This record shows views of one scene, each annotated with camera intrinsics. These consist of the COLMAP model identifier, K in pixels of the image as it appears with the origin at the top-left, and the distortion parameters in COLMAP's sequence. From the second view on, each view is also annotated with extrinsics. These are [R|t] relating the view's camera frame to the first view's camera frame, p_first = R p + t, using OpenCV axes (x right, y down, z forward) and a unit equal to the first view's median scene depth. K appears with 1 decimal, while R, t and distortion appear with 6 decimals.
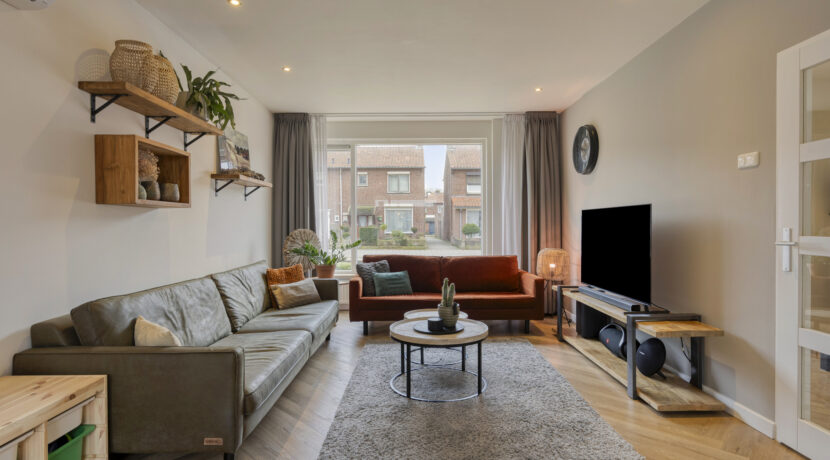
lens RADIAL K [[442.4, 0, 414.6], [0, 442.4, 226.7], [0, 0, 1]] dist [-0.005802, 0.002286]
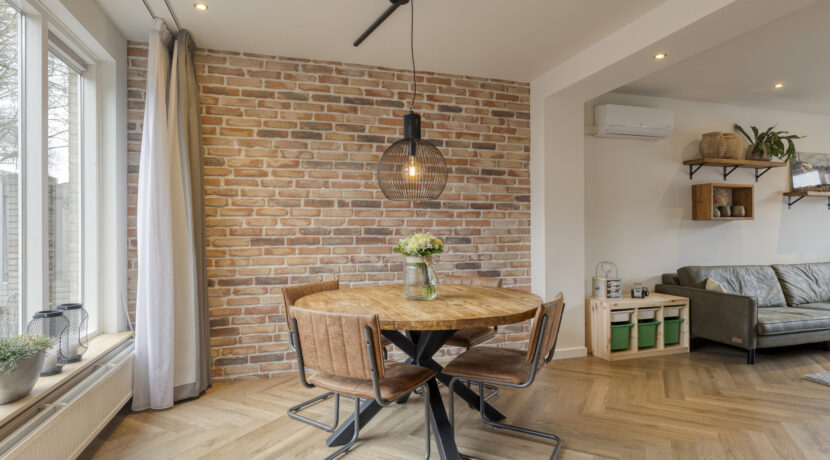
lens RADIAL K [[442.4, 0, 415.3], [0, 442.4, 229.5], [0, 0, 1]] dist [-0.005802, 0.002286]
pose [[0.295672, 0.000771, -0.955289, 0.750220], [-0.001766, 0.999998, 0.000261, -0.008651], [0.955288, 0.001610, 0.295673, -0.721335]]
